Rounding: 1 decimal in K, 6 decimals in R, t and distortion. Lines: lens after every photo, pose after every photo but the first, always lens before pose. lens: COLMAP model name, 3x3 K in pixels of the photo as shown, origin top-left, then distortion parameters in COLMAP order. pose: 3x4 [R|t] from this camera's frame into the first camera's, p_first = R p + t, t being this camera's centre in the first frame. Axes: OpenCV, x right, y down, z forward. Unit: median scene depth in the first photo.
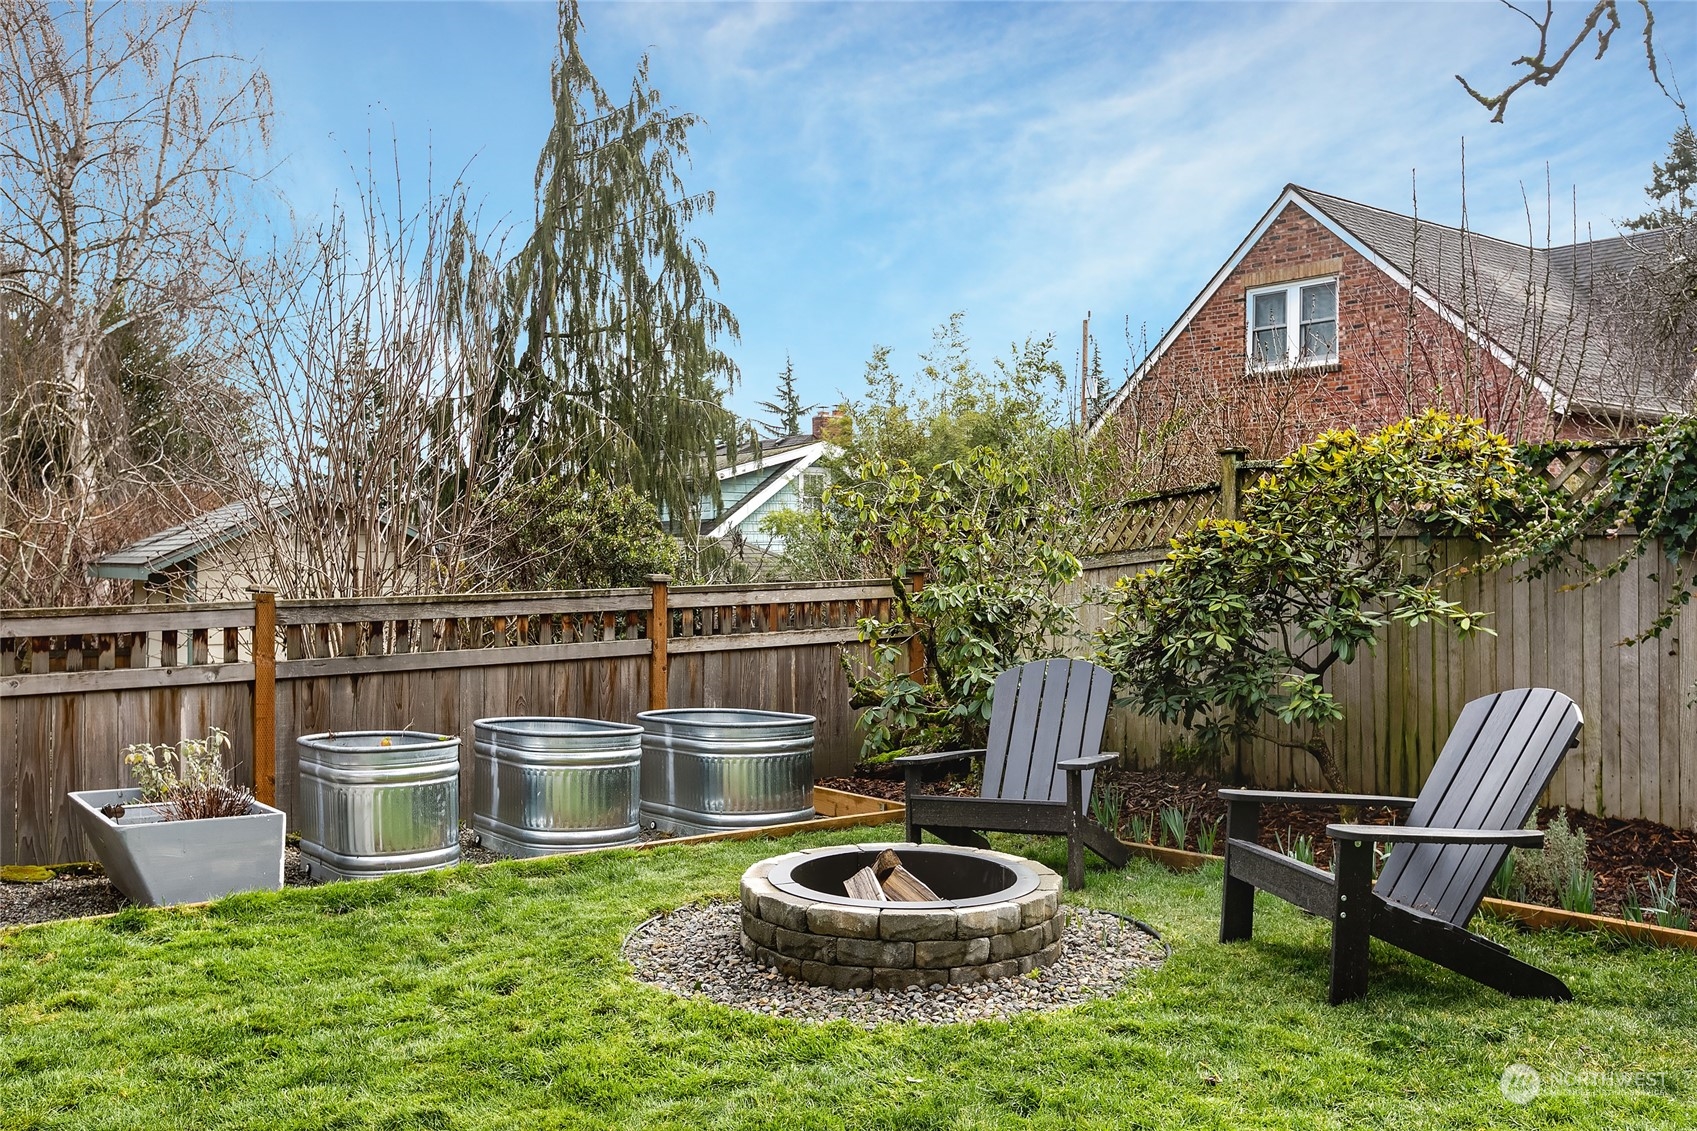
lens RADIAL K [[1426.4, 0, 799.0], [0, 1426.4, 524.4], [0, 0, 1]] dist [-0.004855, 0.000497]
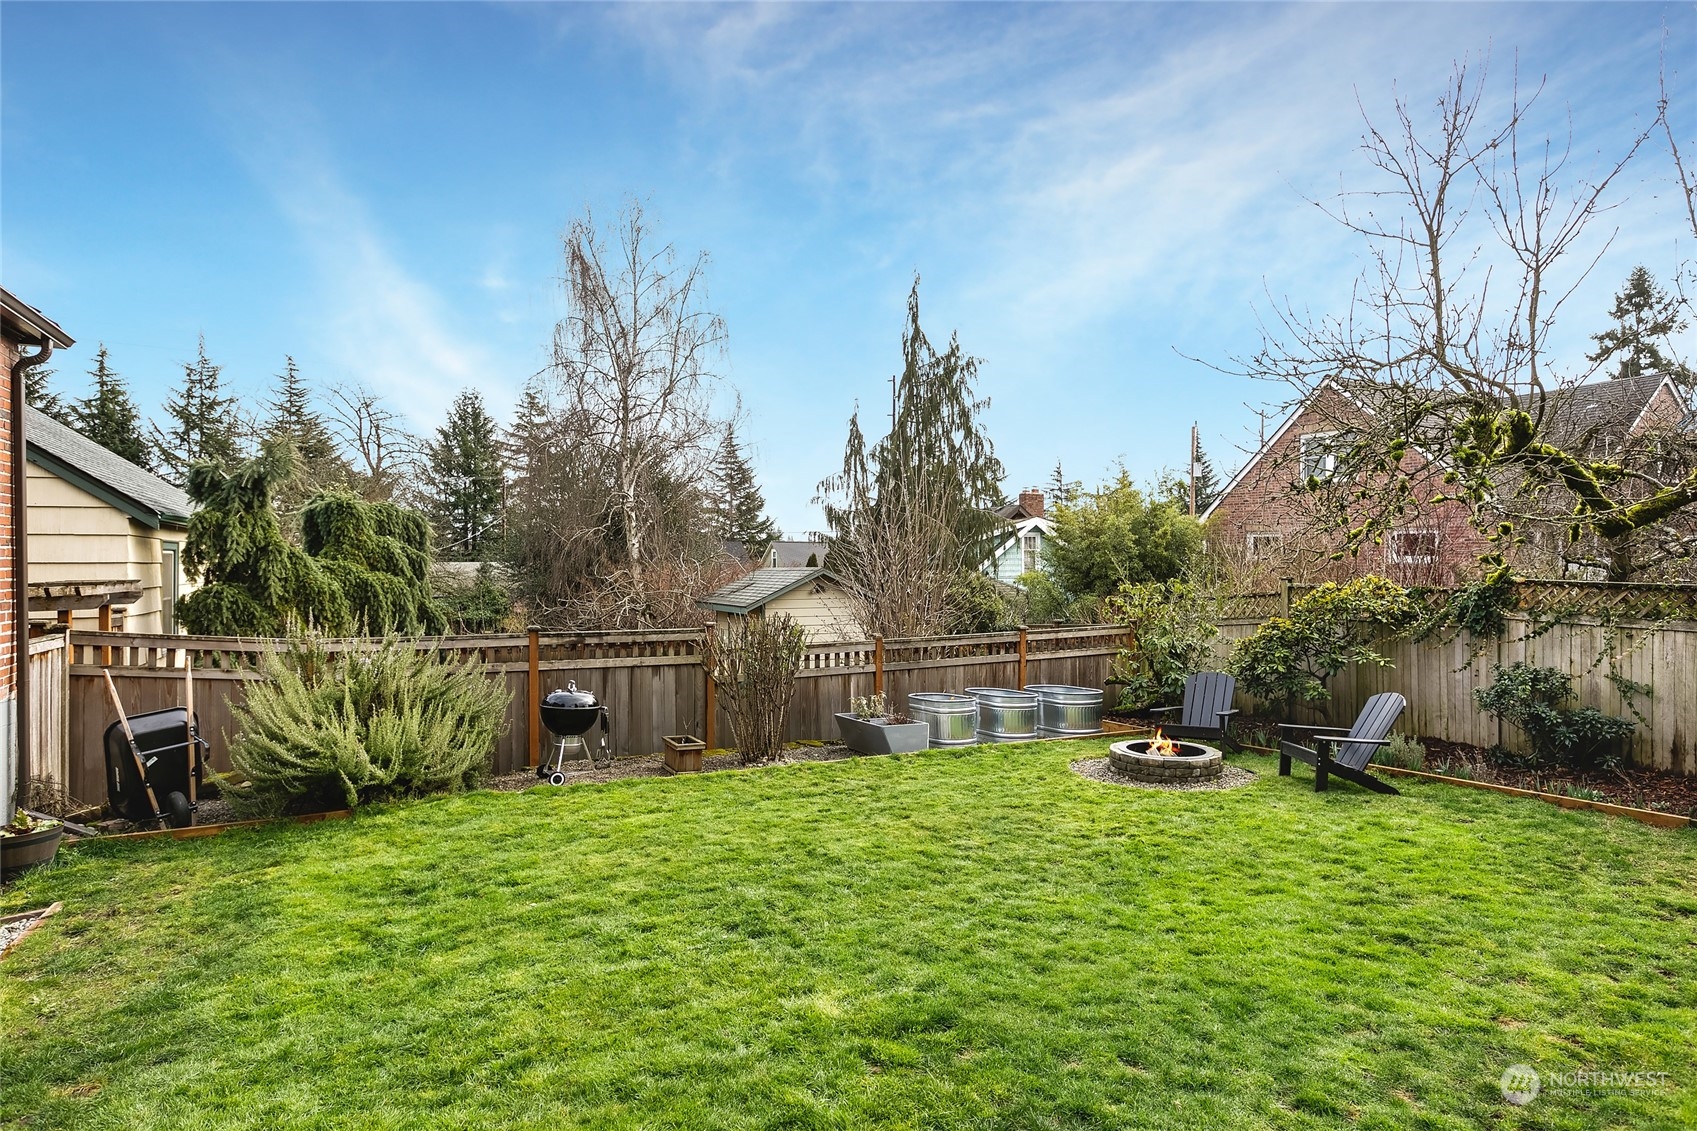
lens RADIAL K [[876.5, 0, 843.2], [0, 876.5, 550.9], [0, 0, 1]] dist [-0.000746, -0.000224]
pose [[0.983493, -0.005561, -0.180862, -0.170476], [0.004594, 0.999973, -0.005766, -0.108839], [0.180889, 0.004840, 0.983492, -0.620237]]
